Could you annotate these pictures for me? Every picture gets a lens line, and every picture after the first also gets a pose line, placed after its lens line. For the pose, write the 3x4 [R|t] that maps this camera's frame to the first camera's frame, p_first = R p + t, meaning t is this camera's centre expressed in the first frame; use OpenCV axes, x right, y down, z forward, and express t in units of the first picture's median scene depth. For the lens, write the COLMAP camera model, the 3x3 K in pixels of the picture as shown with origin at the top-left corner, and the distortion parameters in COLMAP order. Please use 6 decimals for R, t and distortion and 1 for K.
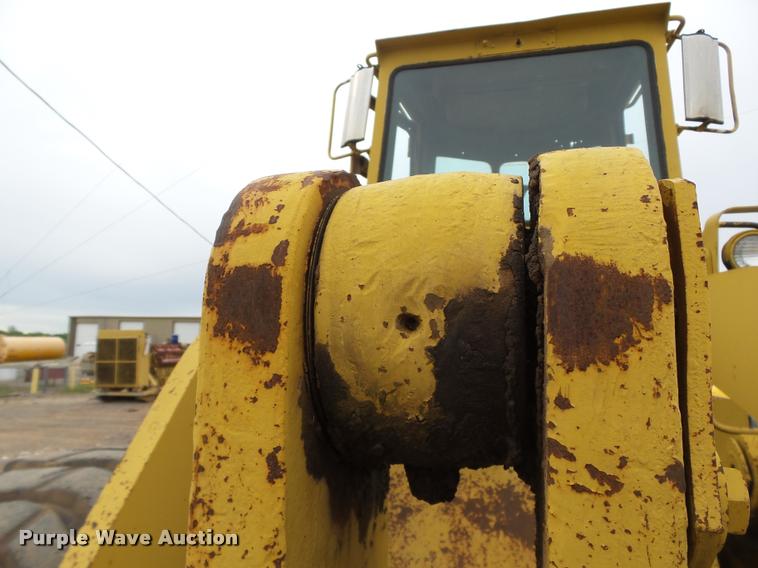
lens RADIAL K [[512.0, 0, 368.1], [0, 512.0, 285.1], [0, 0, 1]] dist [-0.007161, -0.003225]
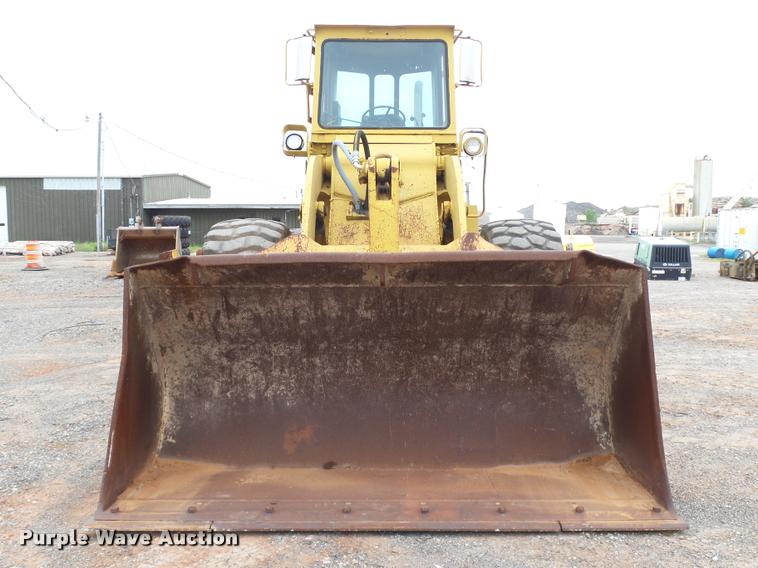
lens RADIAL K [[779.1, 0, 379.0], [0, 779.1, 284.0], [0, 0, 1]] dist [0.002654, -0.000545]
pose [[0.959237, -0.051246, 0.277917, -0.674913], [-0.005493, 0.979855, 0.199636, -0.128391], [-0.282549, -0.193025, 0.939631, -2.177160]]
